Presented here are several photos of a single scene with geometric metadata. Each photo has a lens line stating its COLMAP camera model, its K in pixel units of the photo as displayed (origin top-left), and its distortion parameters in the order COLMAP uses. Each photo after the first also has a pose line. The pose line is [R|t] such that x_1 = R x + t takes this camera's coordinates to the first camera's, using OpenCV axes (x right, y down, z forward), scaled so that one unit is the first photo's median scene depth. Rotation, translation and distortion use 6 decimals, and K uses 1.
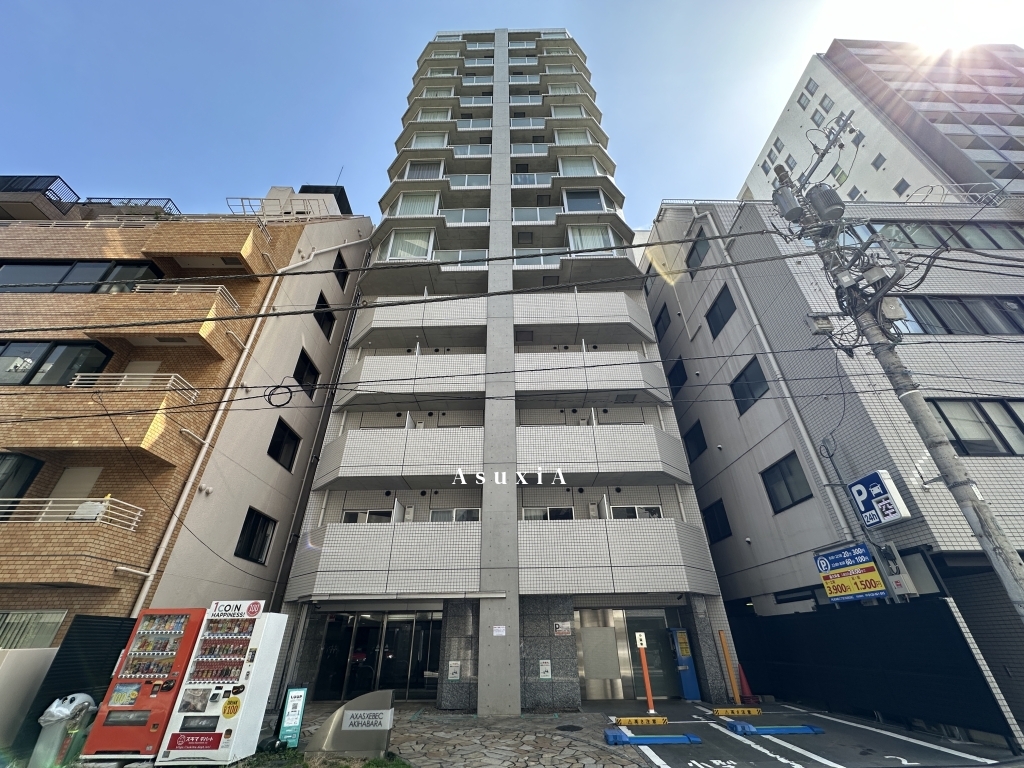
lens RADIAL K [[407.9, 0, 511.1], [0, 407.9, 382.9], [0, 0, 1]] dist [-0.005703, 0.001636]
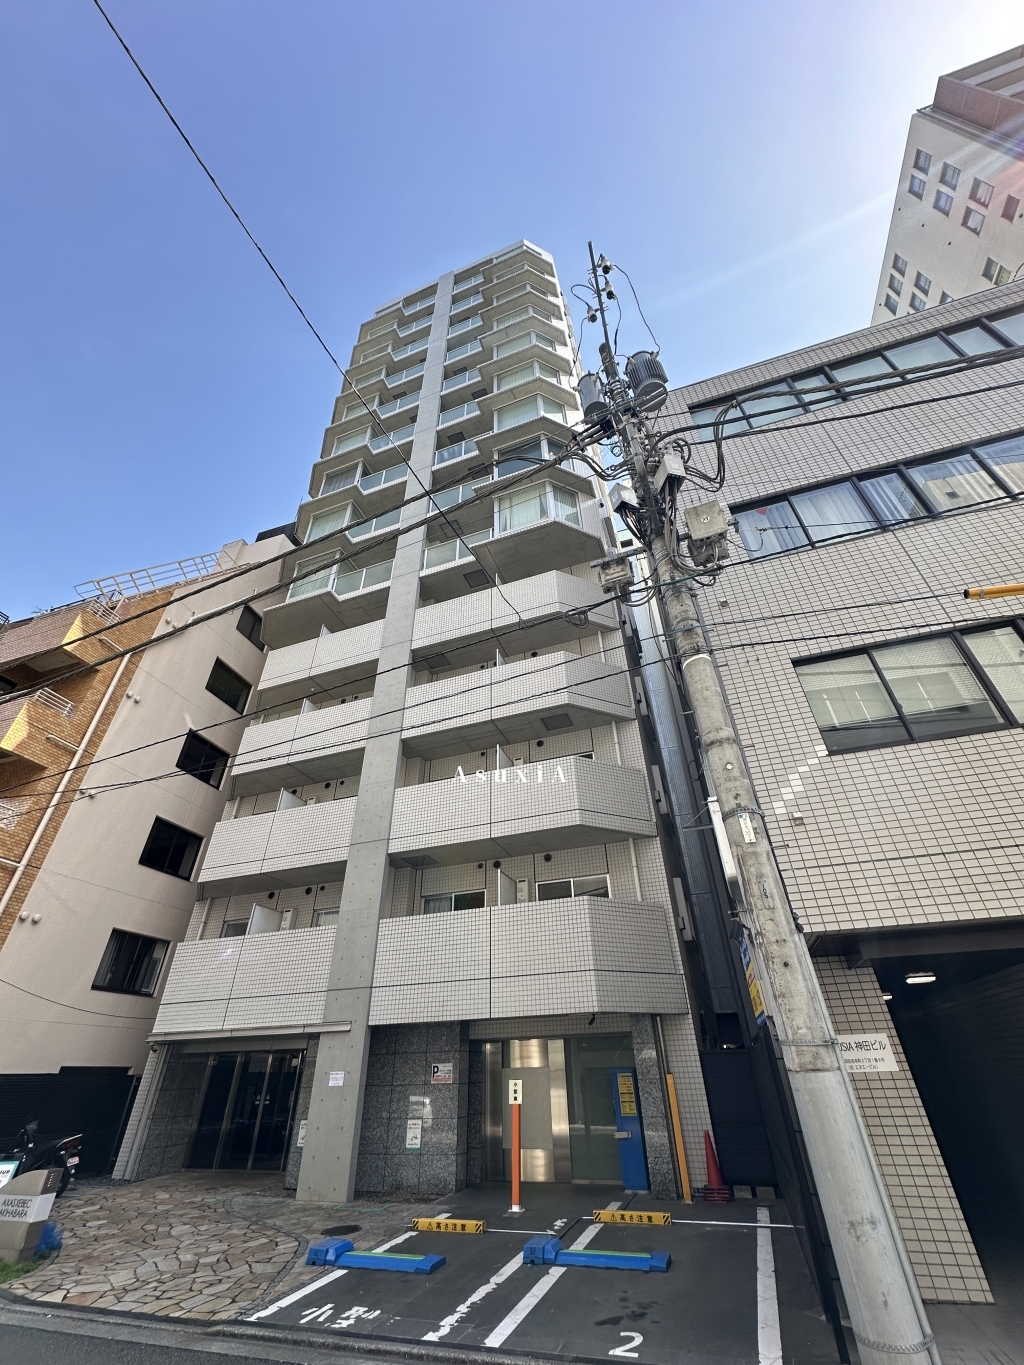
lens RADIAL K [[543.7, 0, 515.1], [0, 543.7, 682.3], [0, 0, 1]] dist [-0.005703, 0.001636]
pose [[0.944669, -0.200184, -0.259859, 0.637294], [0.185801, 0.979403, -0.079043, 0.045917], [0.270330, 0.026387, 0.962406, 0.124698]]
